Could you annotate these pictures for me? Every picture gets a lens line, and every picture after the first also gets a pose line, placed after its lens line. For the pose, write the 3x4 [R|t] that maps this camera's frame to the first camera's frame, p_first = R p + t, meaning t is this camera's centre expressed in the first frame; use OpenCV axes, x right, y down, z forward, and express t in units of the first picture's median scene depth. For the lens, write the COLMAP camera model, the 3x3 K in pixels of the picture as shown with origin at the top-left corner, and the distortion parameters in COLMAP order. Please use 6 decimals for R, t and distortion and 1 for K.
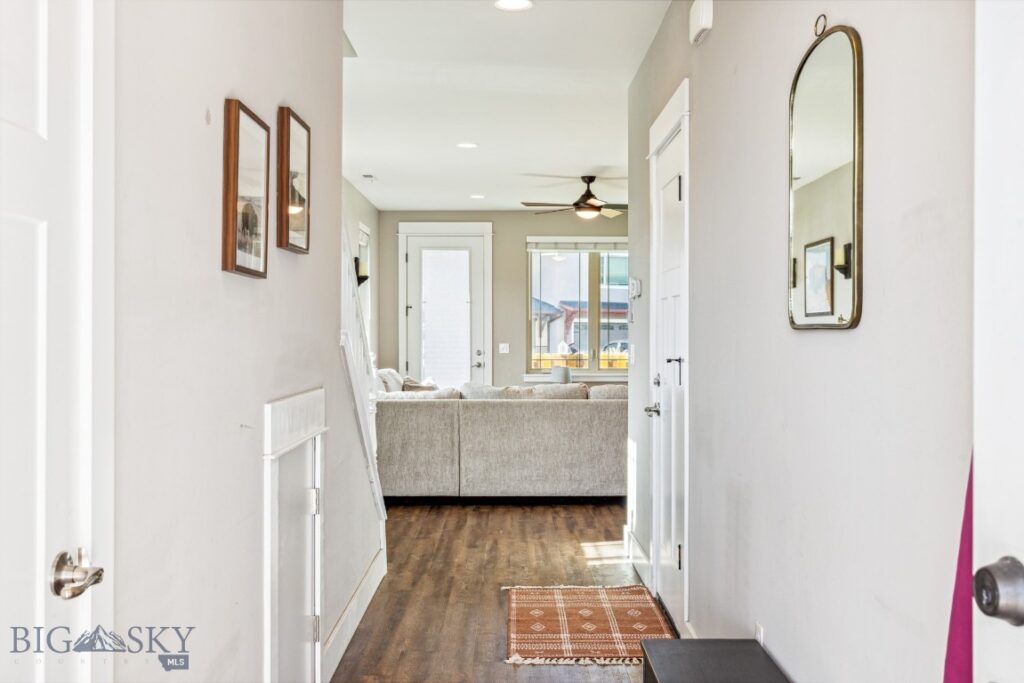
lens RADIAL K [[988.8, 0, 513.7], [0, 988.8, 340.6], [0, 0, 1]] dist [0.007904, 0.000000]
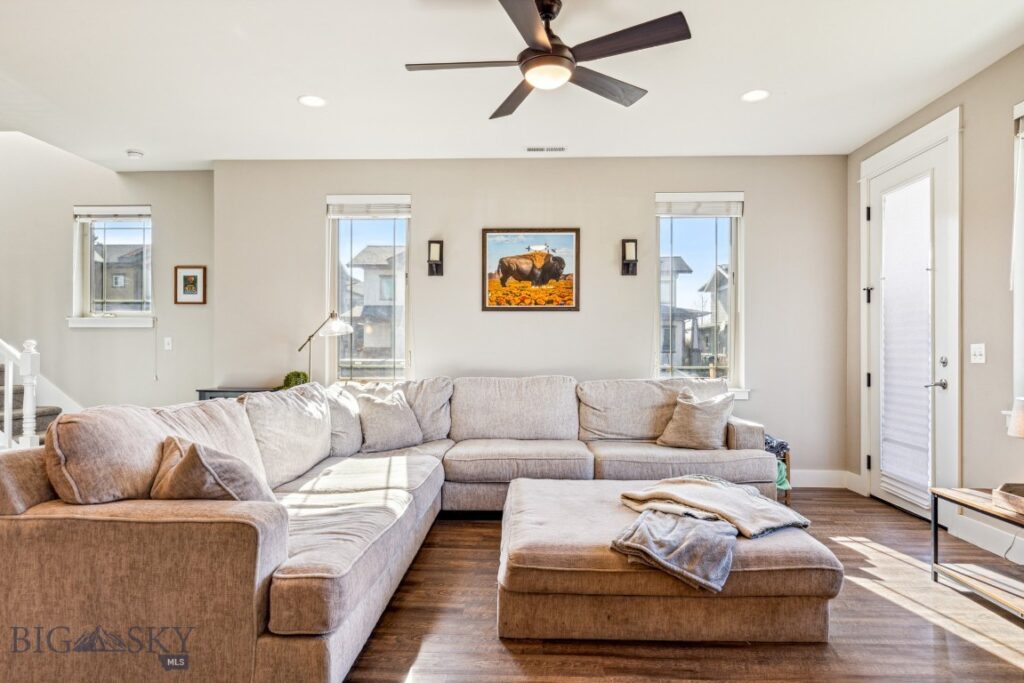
lens RADIAL K [[607.7, 0, 510.4], [0, 607.7, 348.8], [0, 0, 1]] dist [0.008999, -0.004300]
pose [[-0.046275, -0.001493, -0.998928, 0.469385], [-0.009449, 0.999955, -0.001057, 0.012407], [0.998884, 0.009390, -0.046287, 1.211651]]
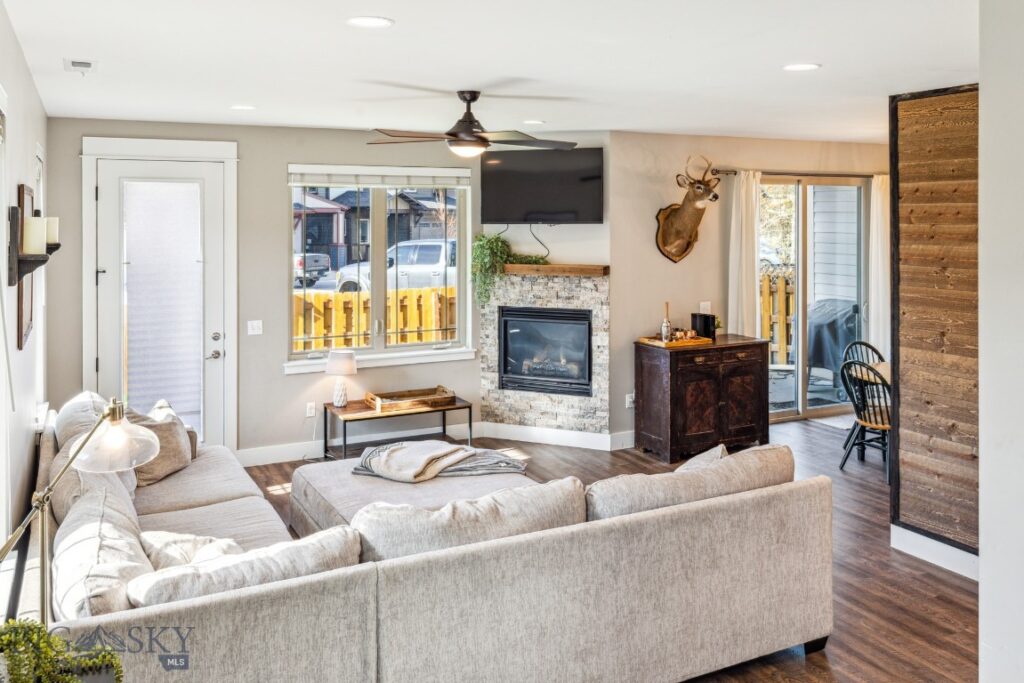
lens RADIAL K [[862.7, 0, 513.8], [0, 862.7, 216.6], [0, 0, 1]] dist [0.000421, 0.006109]
pose [[0.897123, -0.001523, 0.441779, -0.174004], [0.004158, 0.999979, -0.004996, -0.100898], [-0.441762, 0.006319, 0.897110, 0.598184]]
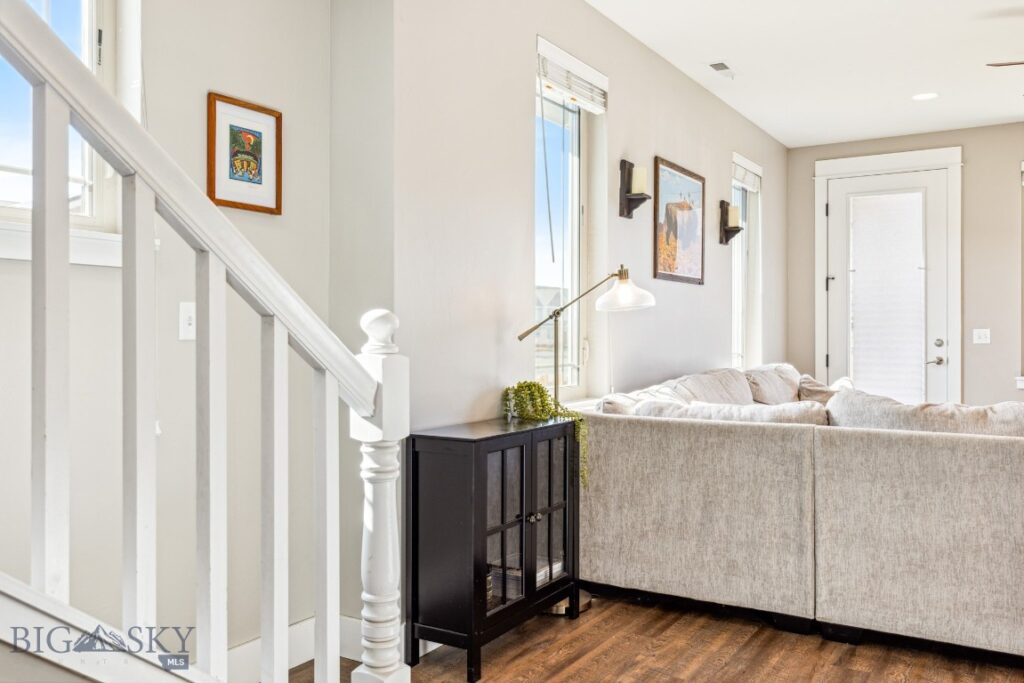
lens RADIAL K [[858.1, 0, 511.5], [0, 858.1, 331.7], [0, 0, 1]] dist [0.007447, -0.004054]
pose [[0.847151, -0.000248, -0.531352, 0.044867], [-0.004126, 0.999967, -0.007045, 0.015557], [0.531336, 0.008161, 0.847122, 0.543567]]
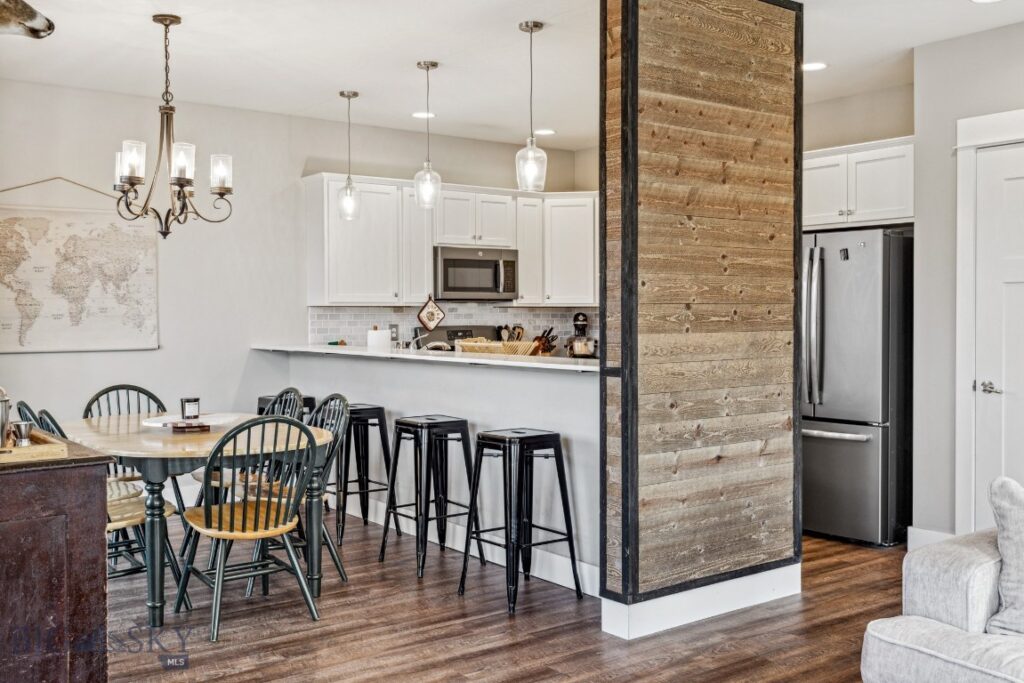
lens RADIAL K [[988.8, 0, 507.6], [0, 988.8, 329.9], [0, 0, 1]] dist [0.007904, 0.000000]
pose [[-0.590852, -0.011441, 0.806699, 0.021222], [0.007088, 0.999787, 0.019370, -0.012602], [-0.806749, 0.017162, -0.590645, 1.444788]]
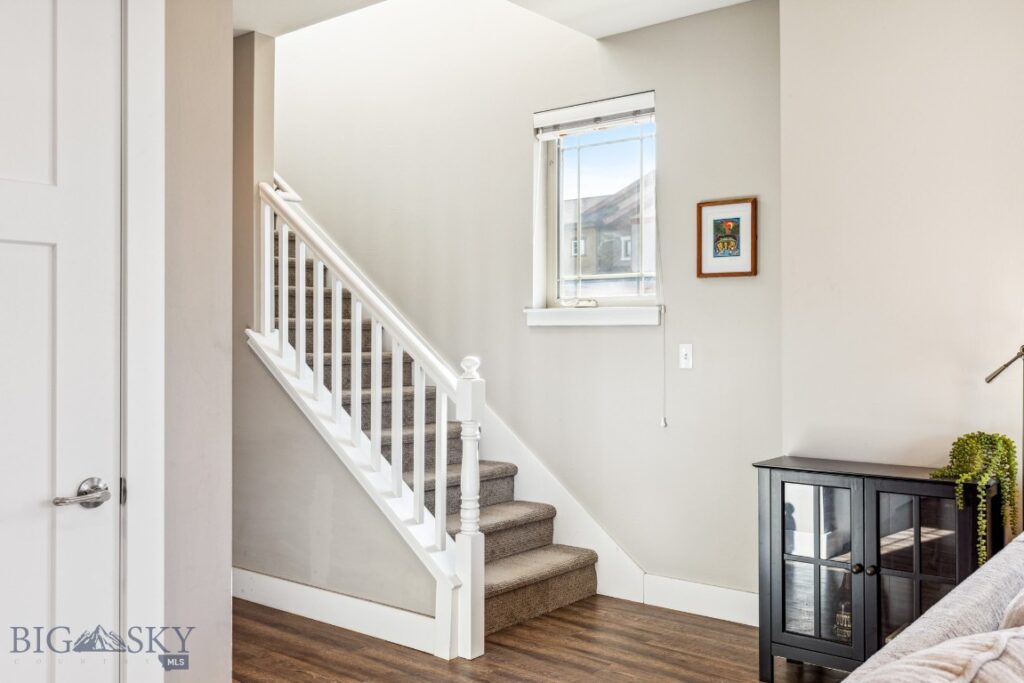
lens RADIAL K [[942.3, 0, 511.2], [0, 942.3, 336.8], [0, 0, 1]] dist [0.030075, 0.006574]
pose [[-0.627841, -0.006889, -0.778311, 0.271665], [-0.011943, 0.999928, 0.000784, -0.001684], [0.778250, 0.009787, -0.627878, 1.045293]]
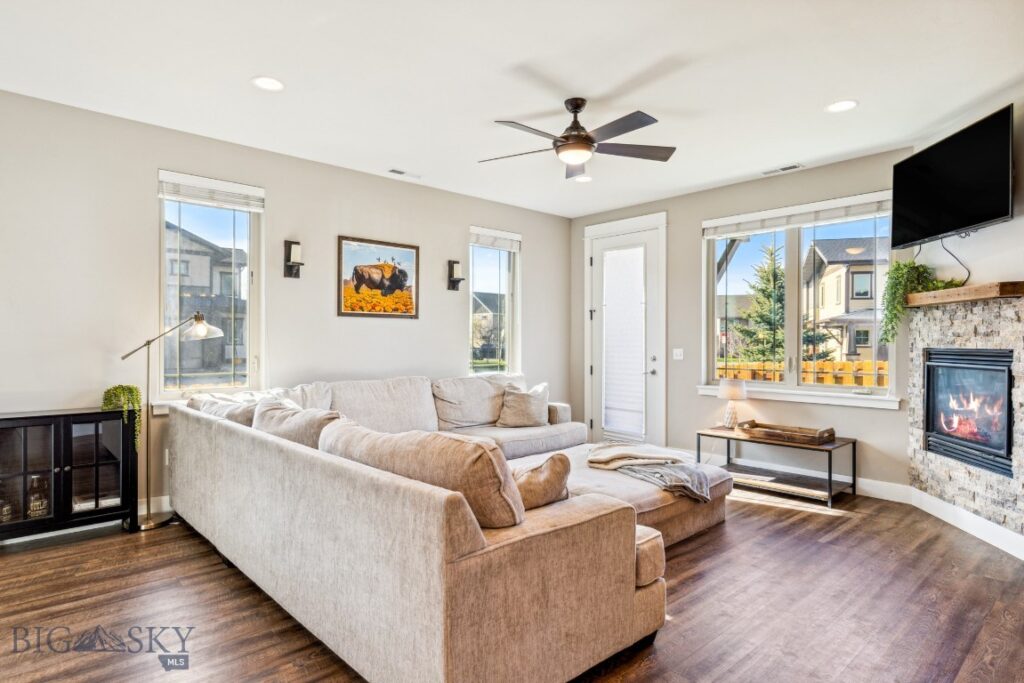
lens RADIAL K [[570.2, 0, 511.2], [0, 570.2, 341.6], [0, 0, 1]] dist [0.000409, 0.001644]
pose [[0.670936, 0.003009, -0.741510, 0.407898], [-0.008490, 0.999957, -0.003624, -0.000360], [0.741467, 0.008727, 0.670933, 0.858924]]
